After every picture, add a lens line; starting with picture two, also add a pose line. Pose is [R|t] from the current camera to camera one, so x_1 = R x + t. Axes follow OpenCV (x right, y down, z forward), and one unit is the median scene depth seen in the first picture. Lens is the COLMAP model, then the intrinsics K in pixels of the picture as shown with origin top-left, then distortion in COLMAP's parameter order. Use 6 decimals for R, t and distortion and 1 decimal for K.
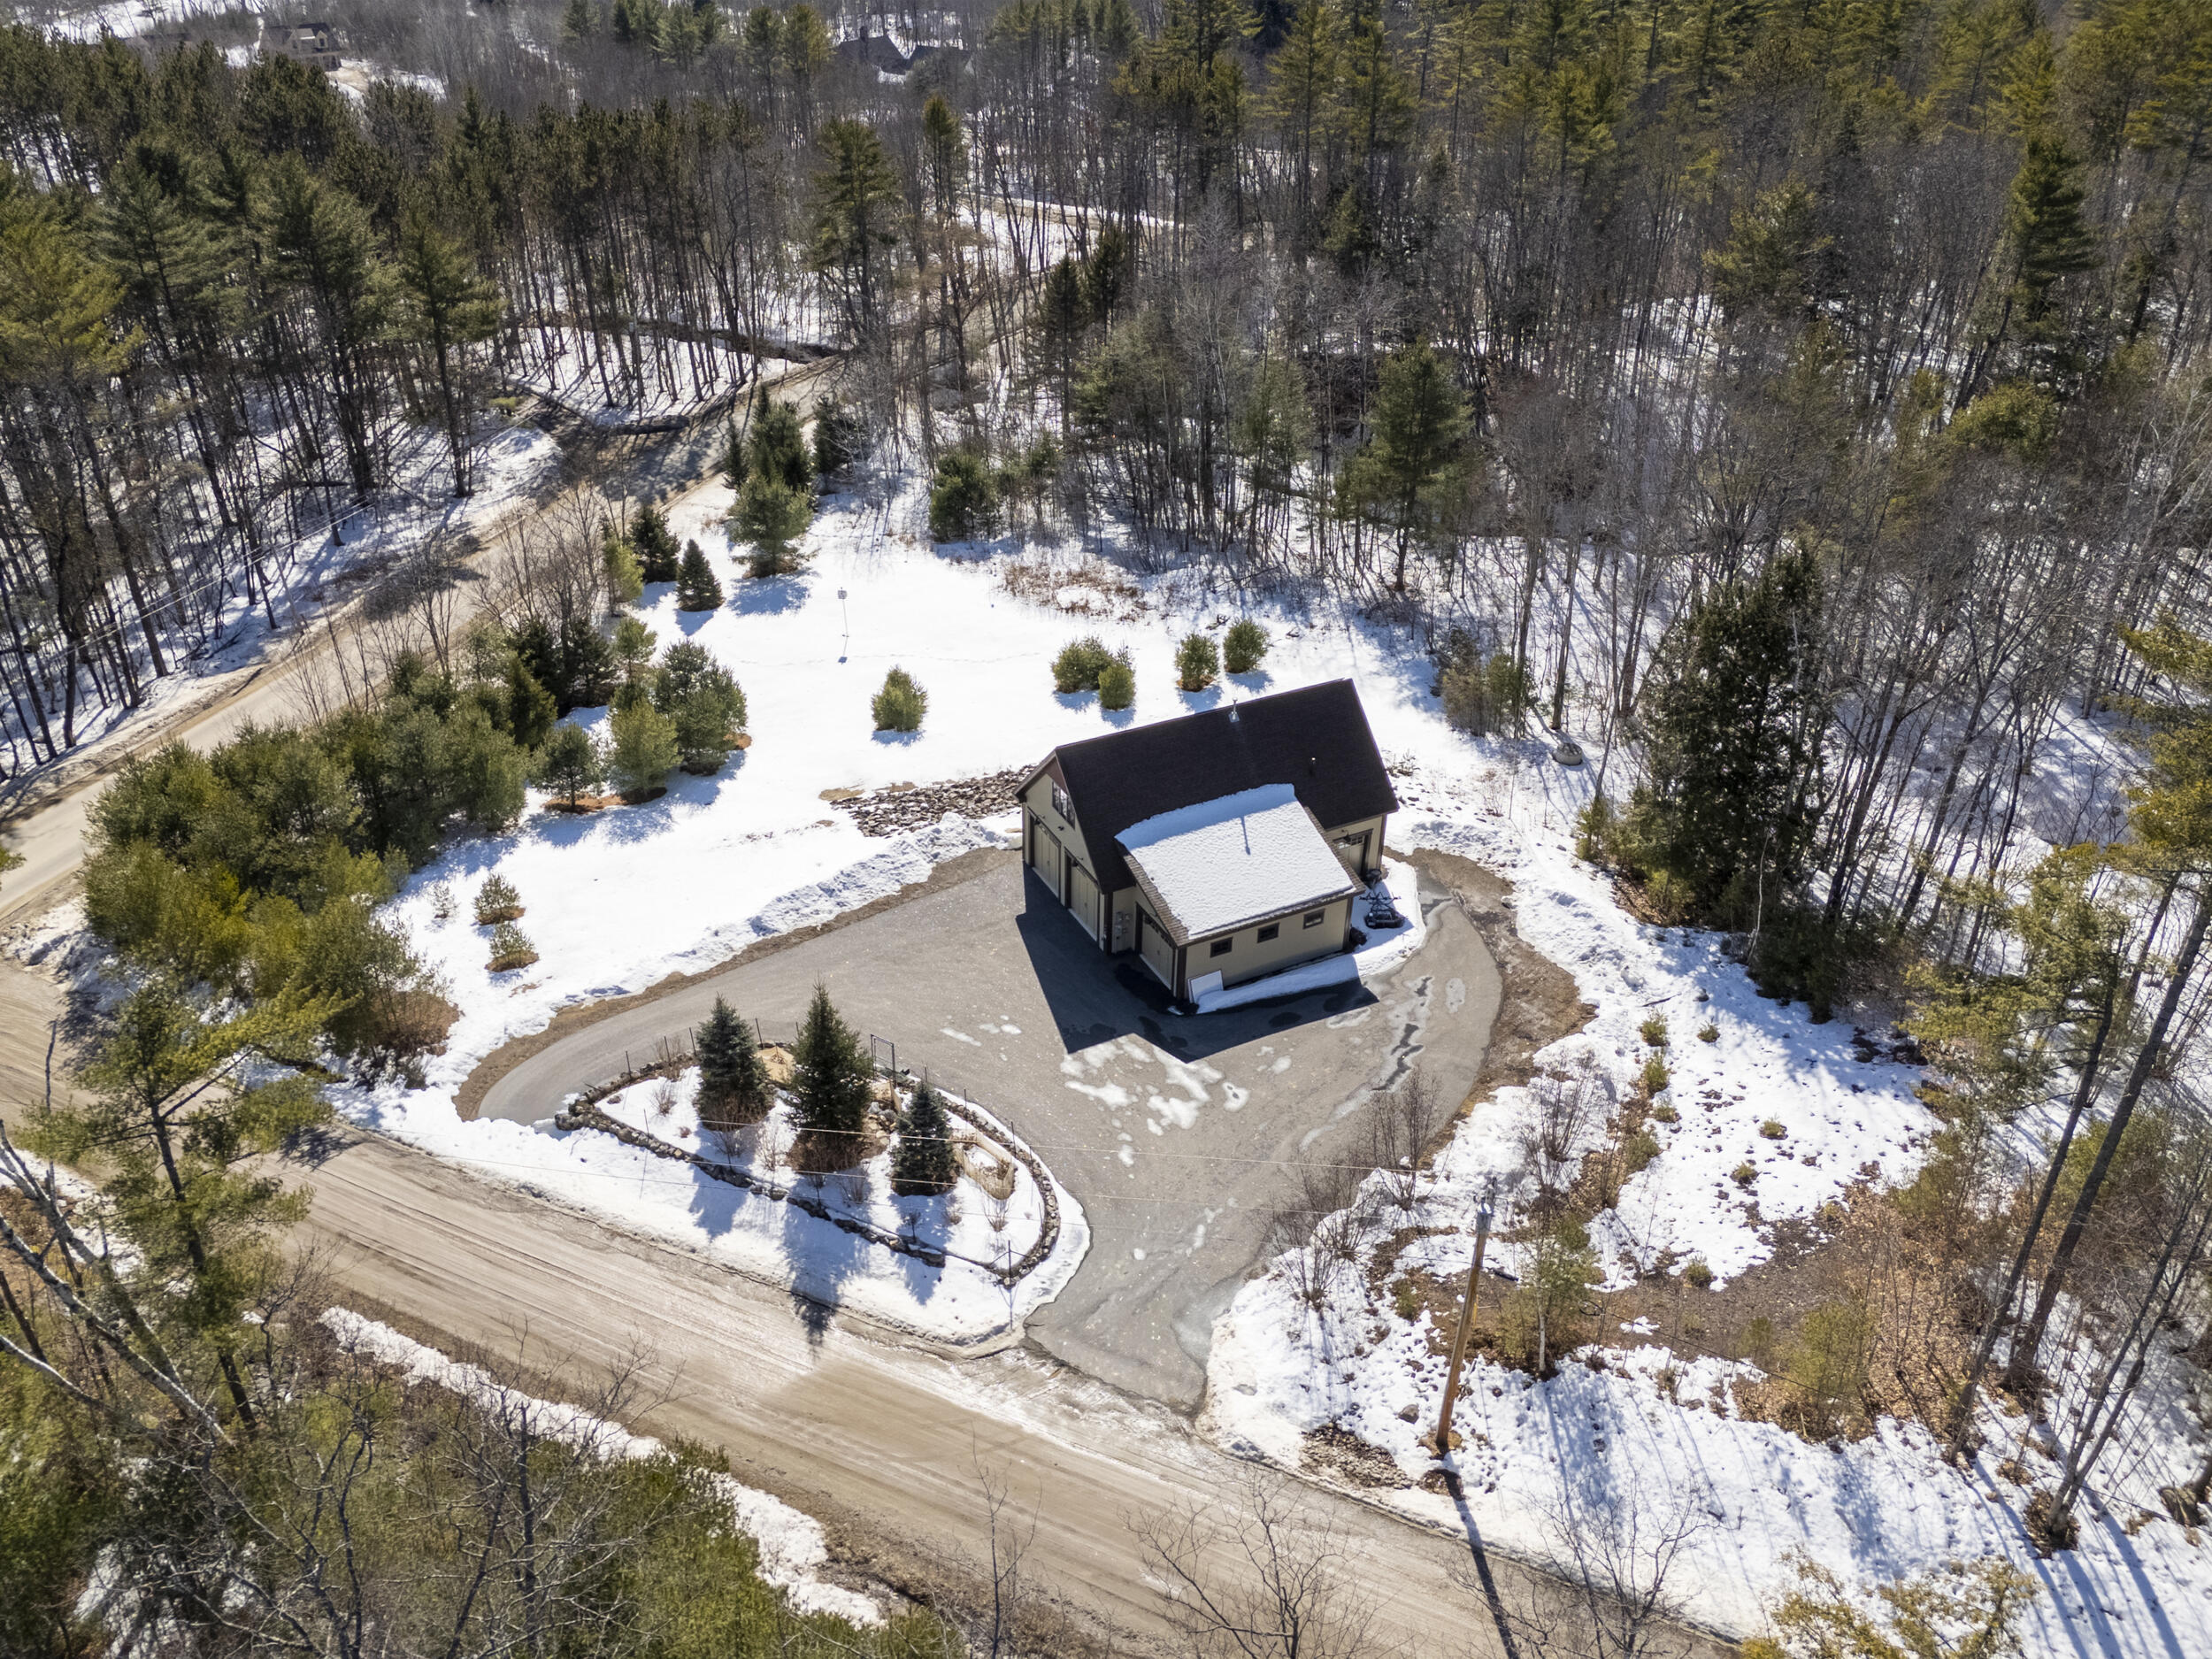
lens RADIAL K [[1644.4, 0, 1106.0], [0, 1644.4, 829.5], [0, 0, 1]] dist [0.115297, -0.135685]
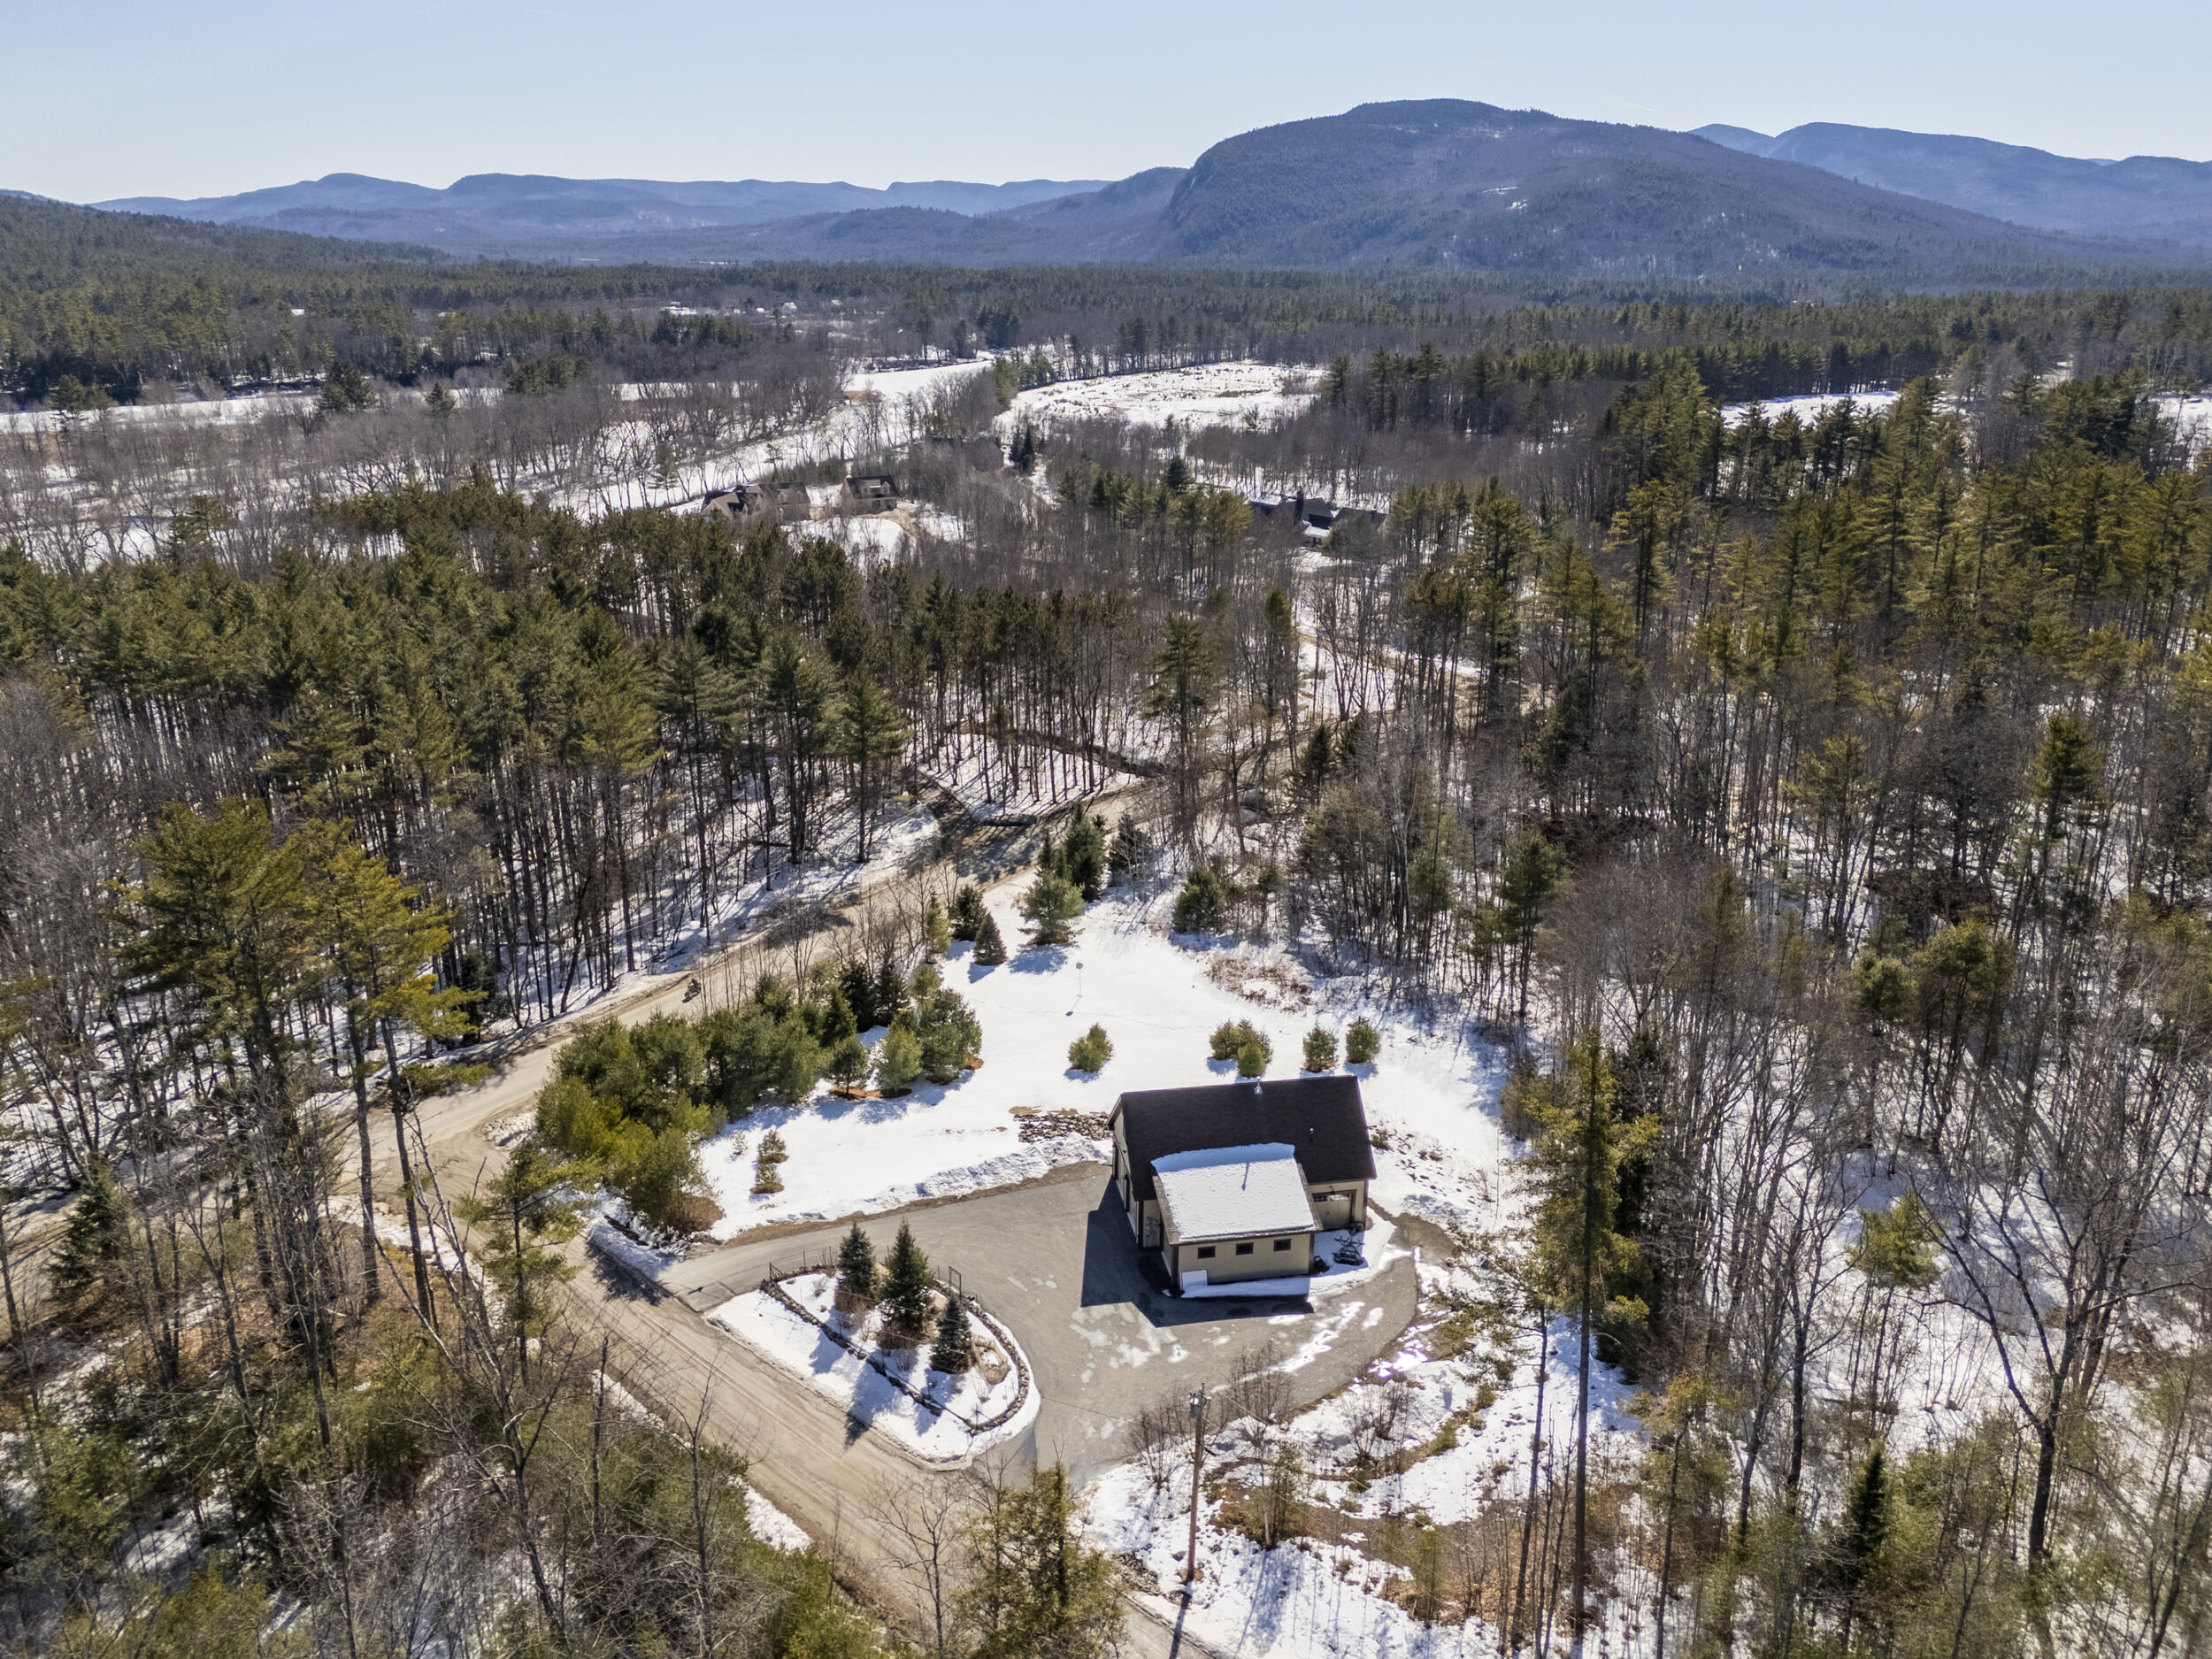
lens RADIAL K [[1632.2, 0, 1106.0], [0, 1632.2, 829.5], [0, 0, 1]] dist [0.085967, -0.078113]
pose [[0.956899, 0.094062, -0.274767, 0.270304], [-0.150143, 0.970079, -0.190796, 0.001136], [0.248599, 0.223827, 0.942390, -0.344717]]
